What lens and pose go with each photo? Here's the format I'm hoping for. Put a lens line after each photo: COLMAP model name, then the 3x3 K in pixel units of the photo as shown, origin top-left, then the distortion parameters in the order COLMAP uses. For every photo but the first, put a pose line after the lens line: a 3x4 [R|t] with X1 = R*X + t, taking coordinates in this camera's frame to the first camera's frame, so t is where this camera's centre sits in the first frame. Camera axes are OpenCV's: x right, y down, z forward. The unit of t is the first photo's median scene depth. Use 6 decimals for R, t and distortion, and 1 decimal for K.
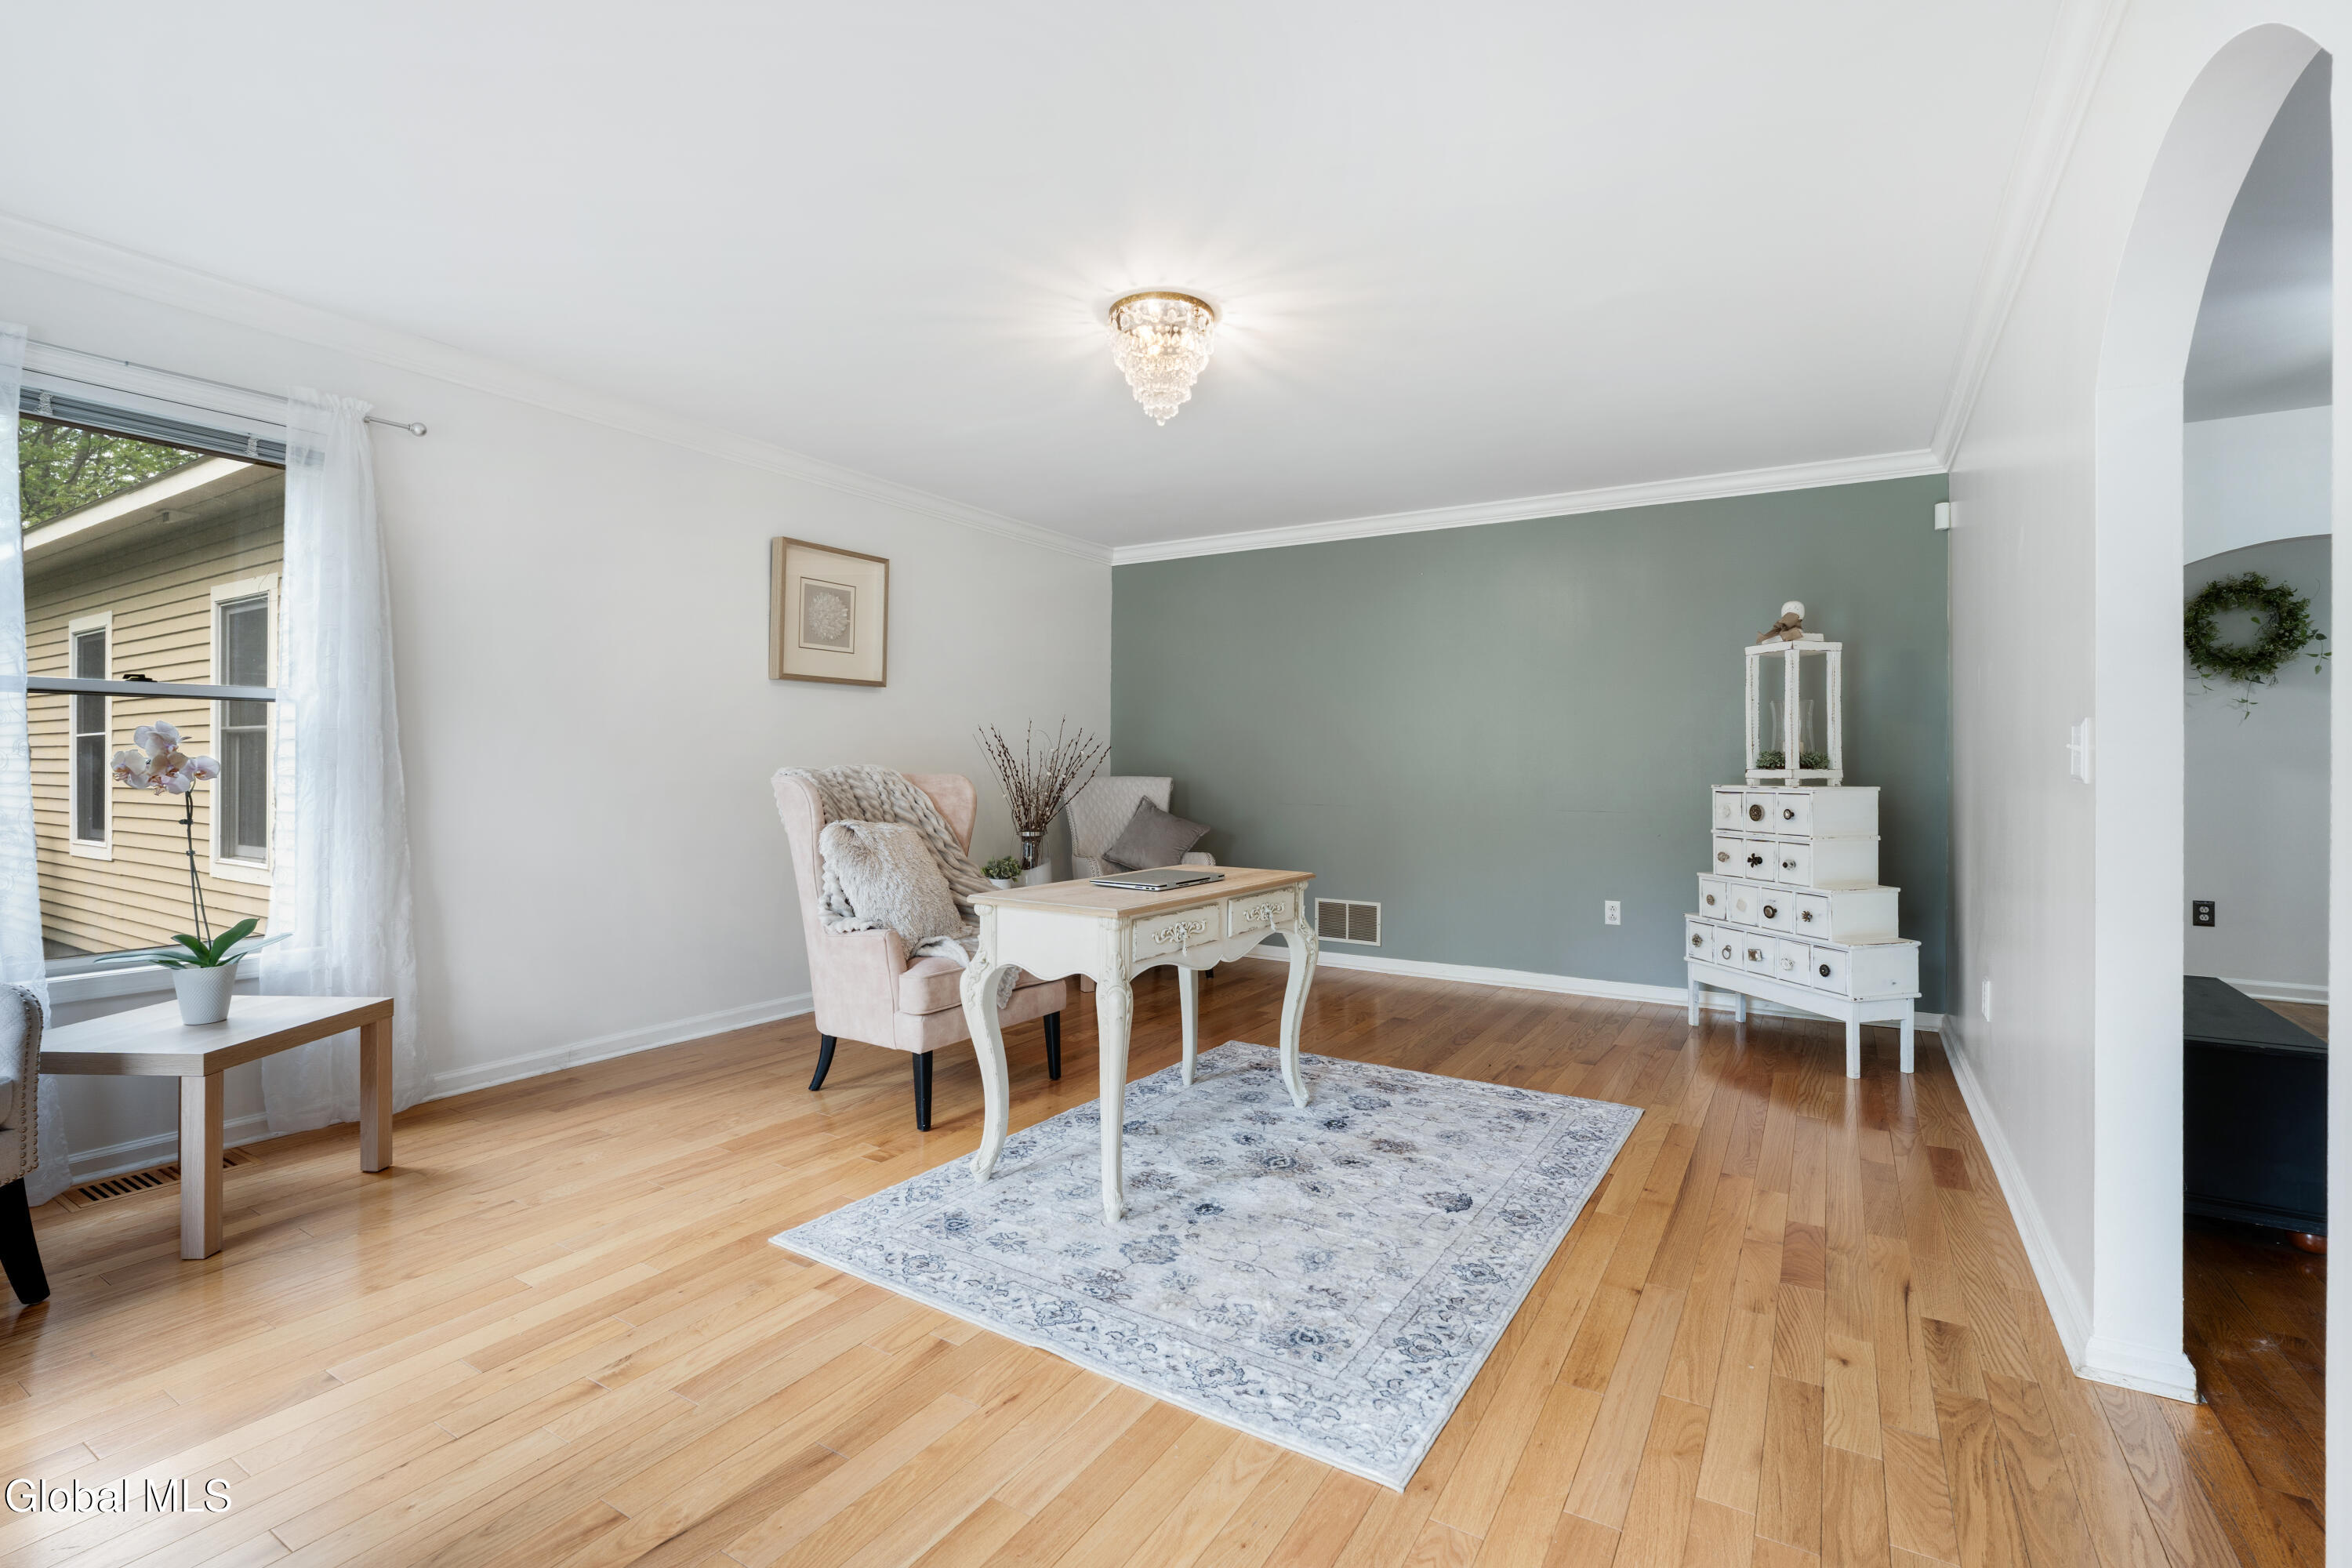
lens RADIAL K [[1096.9, 0, 1169.9], [0, 1096.9, 761.0], [0, 0, 1]] dist [-0.003809, -0.000385]
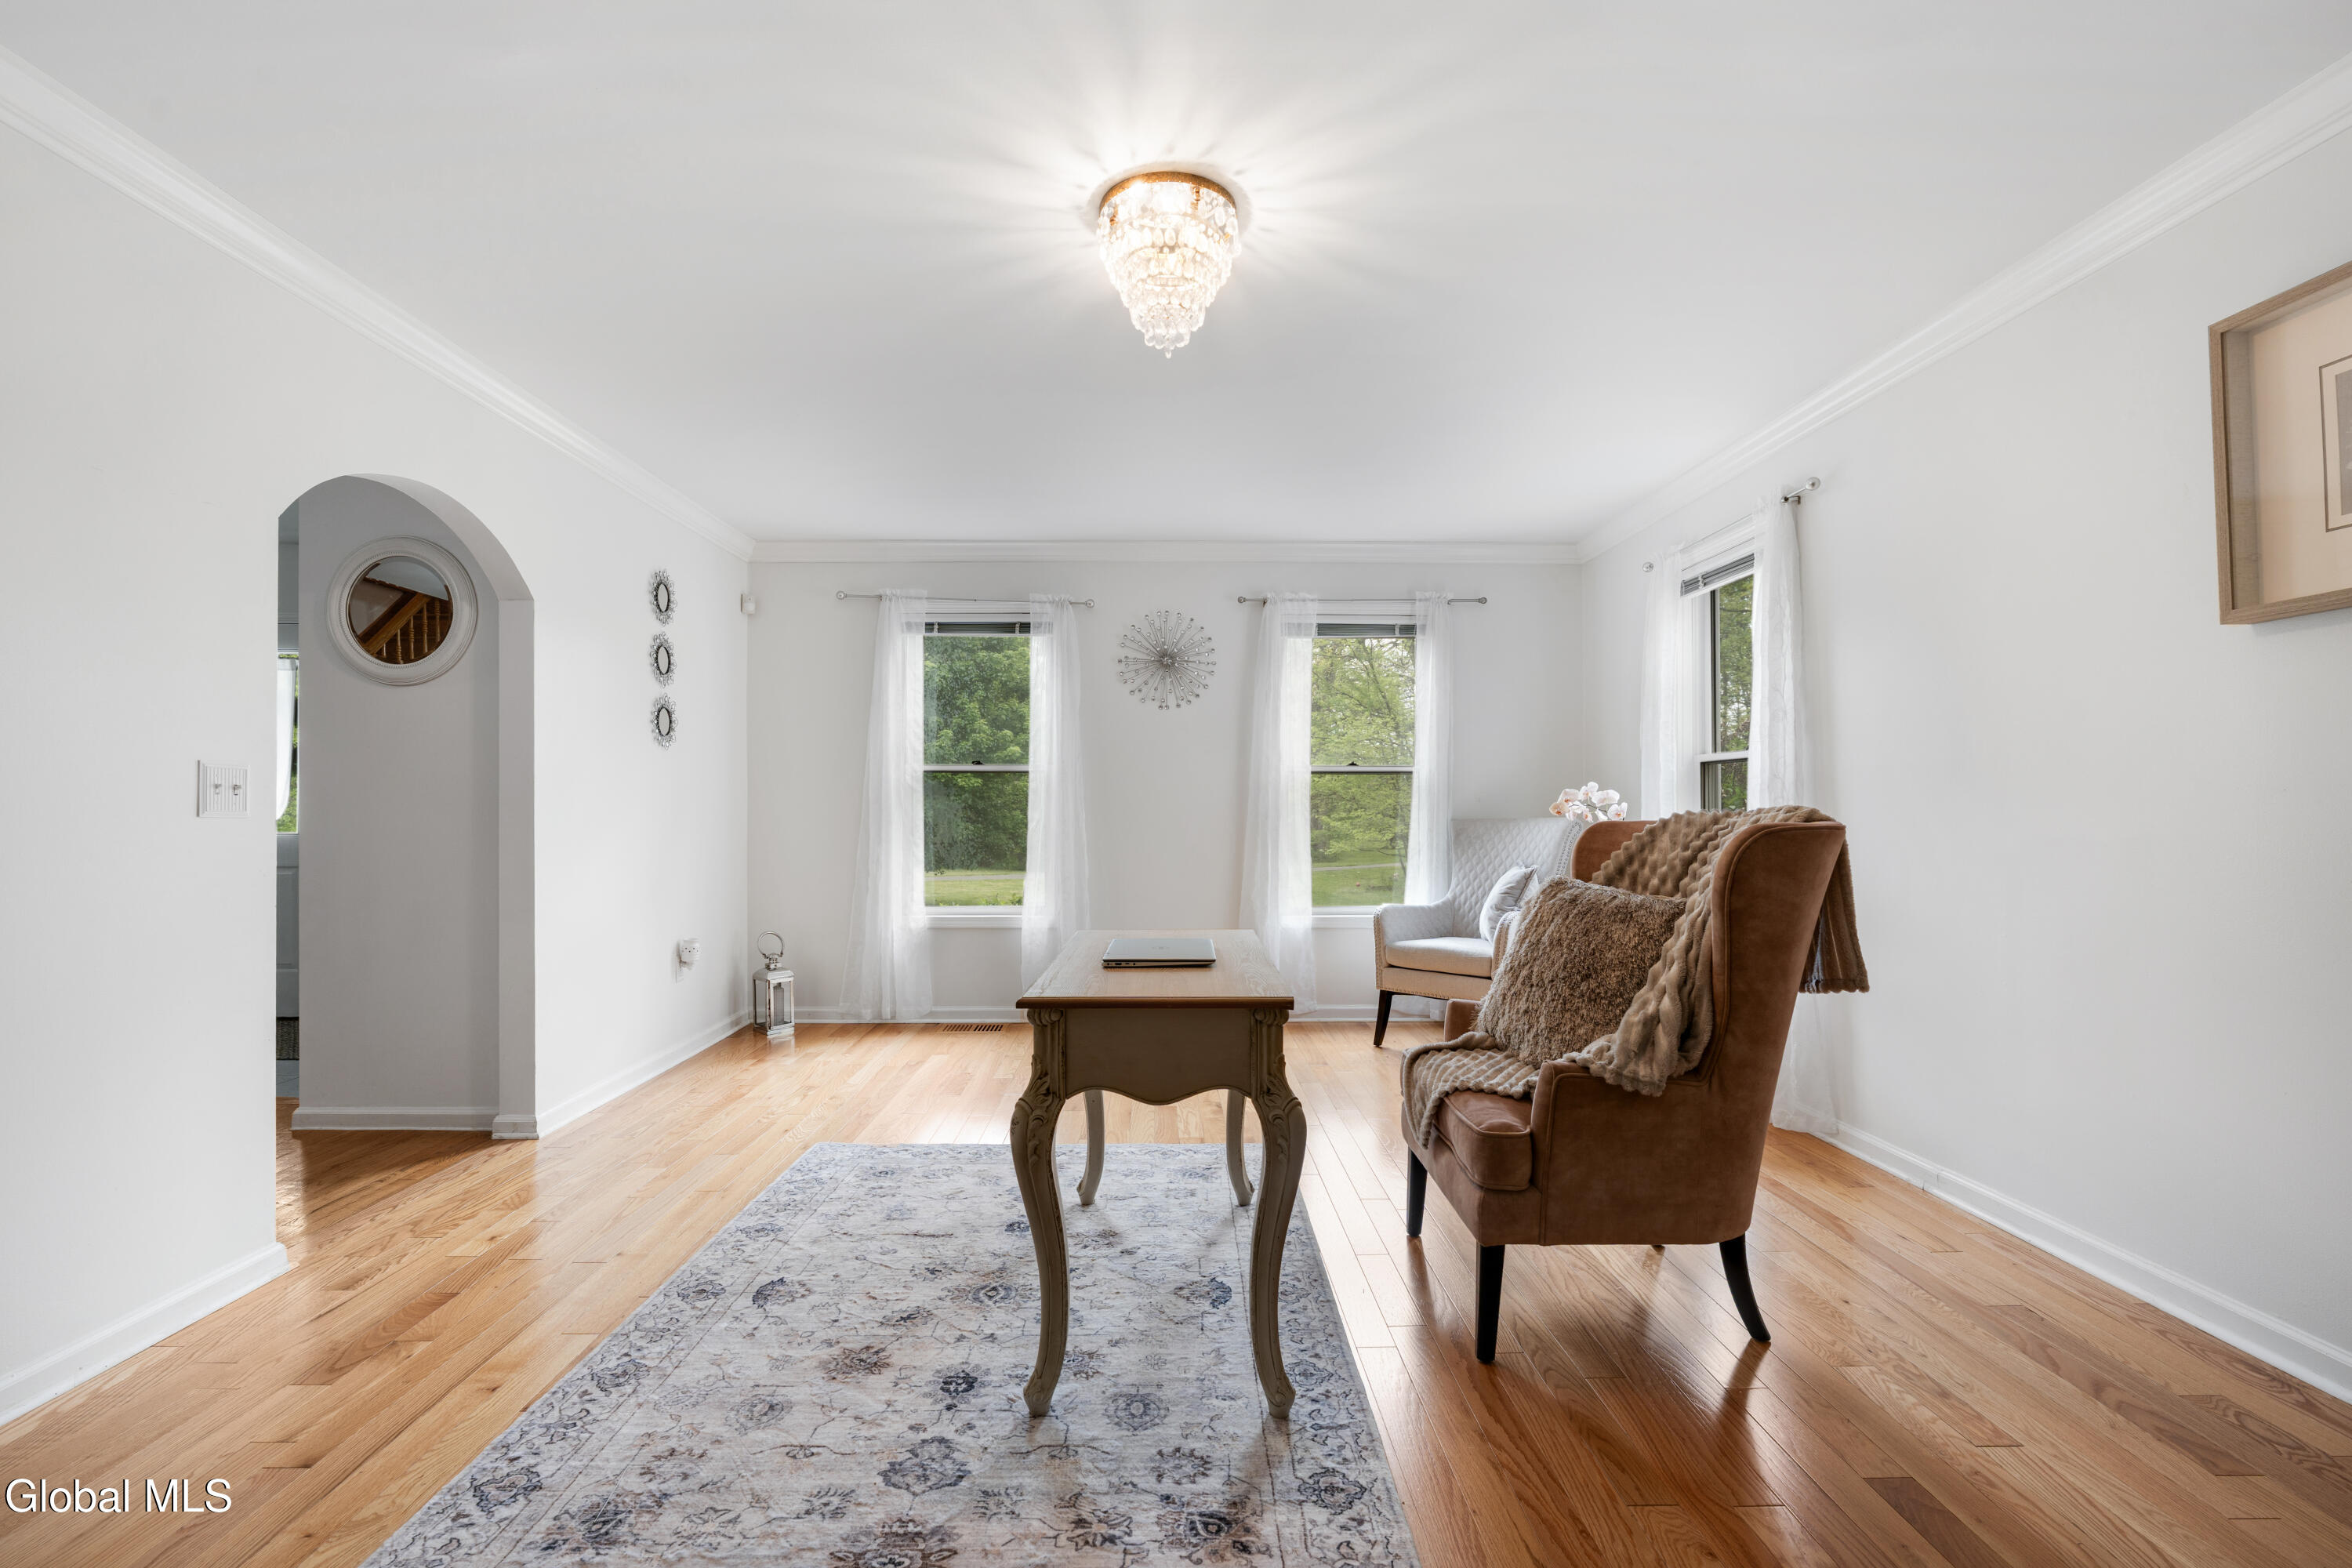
lens RADIAL K [[1061.0, 0, 1172.3], [0, 1061.0, 816.6], [0, 0, 1]] dist [-0.004556, 0.002133]
pose [[-0.843261, 0.002005, -0.537501, 0.400479], [0.001086, 0.999997, 0.002027, 0.011475], [0.537504, 0.001126, -0.843261, 1.696451]]
